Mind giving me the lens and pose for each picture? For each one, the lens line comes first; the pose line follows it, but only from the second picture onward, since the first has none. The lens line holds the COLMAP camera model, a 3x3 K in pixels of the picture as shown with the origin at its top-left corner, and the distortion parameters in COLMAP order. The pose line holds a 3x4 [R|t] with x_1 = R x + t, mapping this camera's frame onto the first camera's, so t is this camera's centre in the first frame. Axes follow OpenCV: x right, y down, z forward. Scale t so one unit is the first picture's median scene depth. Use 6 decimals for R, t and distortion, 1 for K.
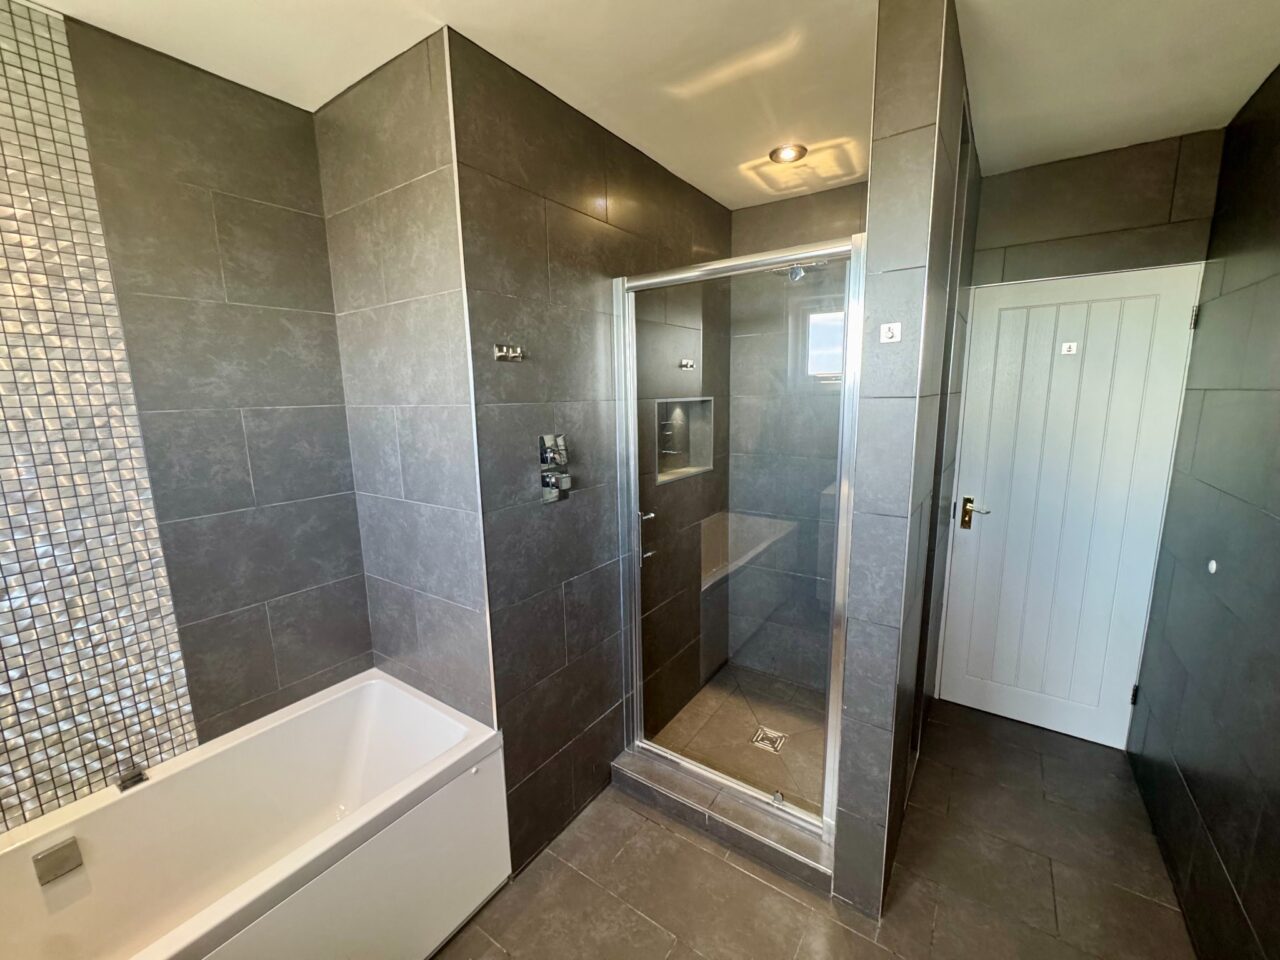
lens RADIAL K [[513.5, 0, 640.0], [0, 513.5, 480.0], [0, 0, 1]] dist [-0.000882, -0.000092]
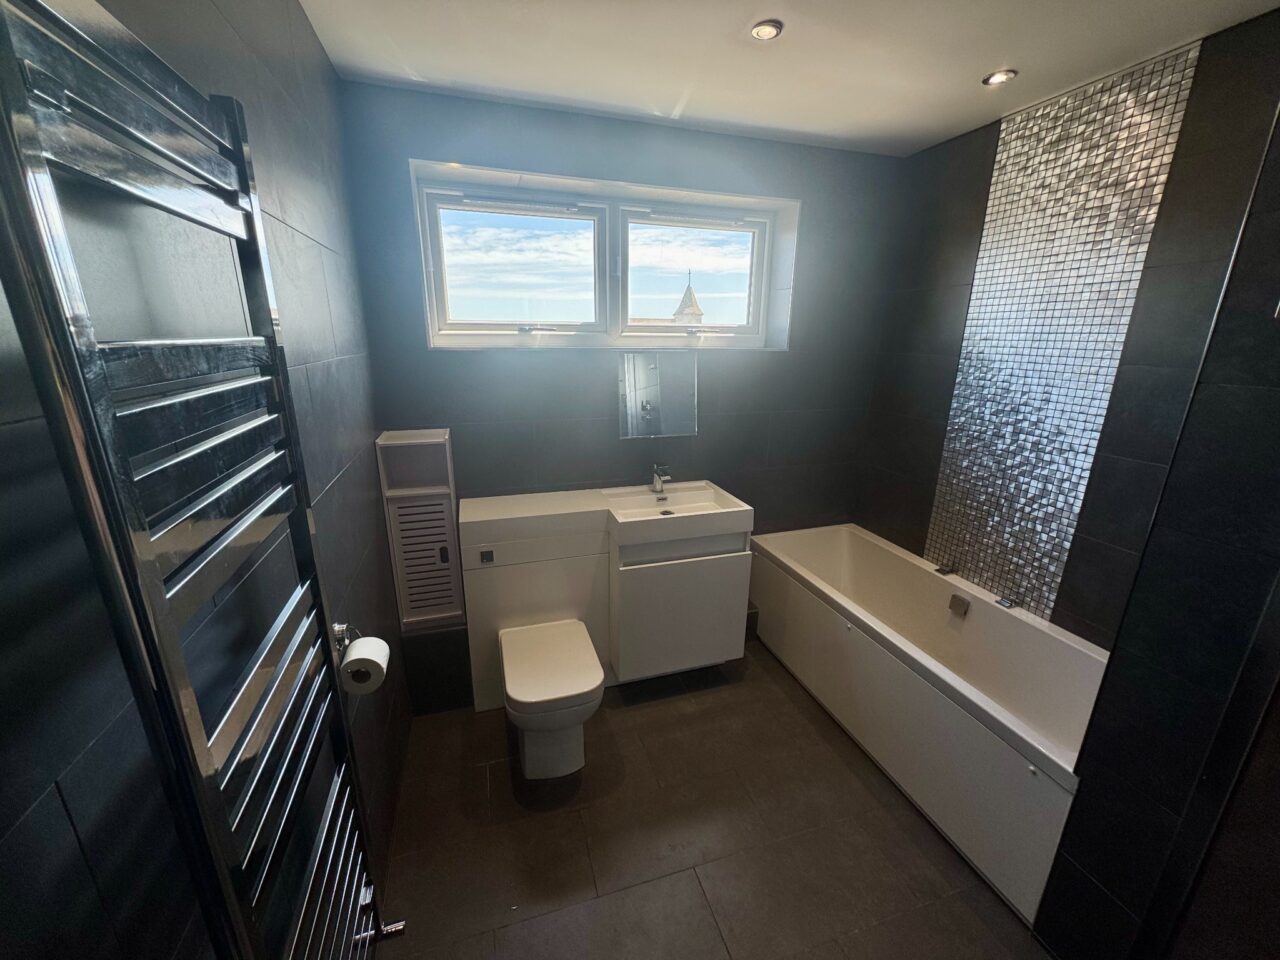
lens RADIAL K [[513.5, 0, 640.0], [0, 513.5, 480.0], [0, 0, 1]] dist [-0.000882, -0.000092]
pose [[-0.599574, 0.231743, -0.766033, 0.751679], [-0.131747, 0.915521, 0.380085, -0.192530], [0.789401, 0.328812, -0.518391, 0.796561]]
